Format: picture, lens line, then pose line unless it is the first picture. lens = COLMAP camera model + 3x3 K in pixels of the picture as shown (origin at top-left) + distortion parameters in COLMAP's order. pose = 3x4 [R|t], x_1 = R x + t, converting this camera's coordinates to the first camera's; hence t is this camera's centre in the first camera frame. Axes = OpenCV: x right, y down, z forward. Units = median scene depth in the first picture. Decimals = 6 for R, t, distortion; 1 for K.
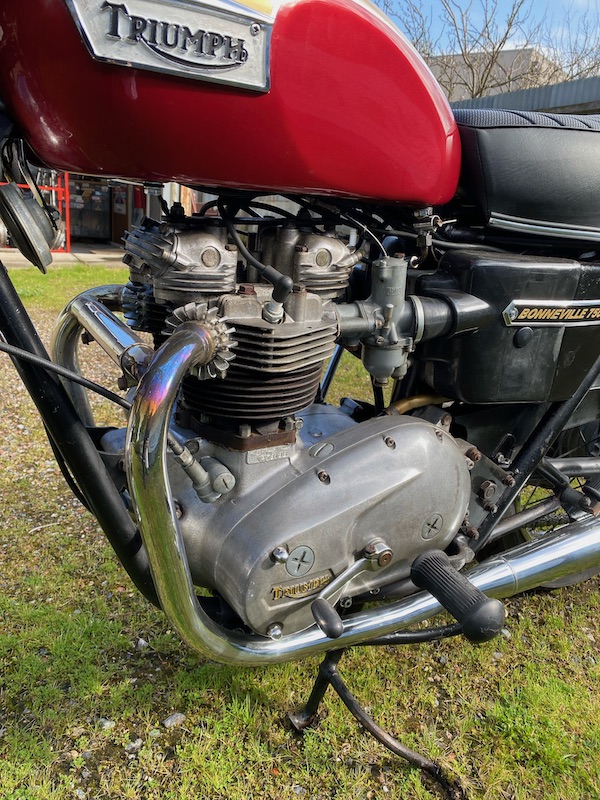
lens RADIAL K [[606.6, 0, 299.5], [0, 606.6, 407.3], [0, 0, 1]] dist [0.003639, -0.013497]
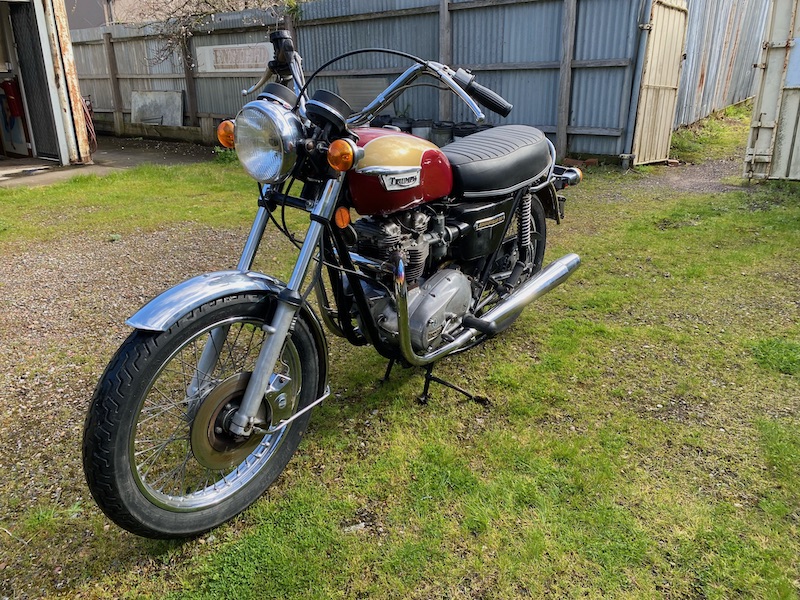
lens RADIAL K [[606.6, 0, 400.1], [0, 606.6, 296.9], [0, 0, 1]] dist [0.003639, -0.013497]
pose [[0.918734, -0.206586, 0.336528, -1.005658], [0.187500, 0.978257, 0.088644, -0.151461], [-0.347523, -0.018342, 0.937492, -1.544552]]
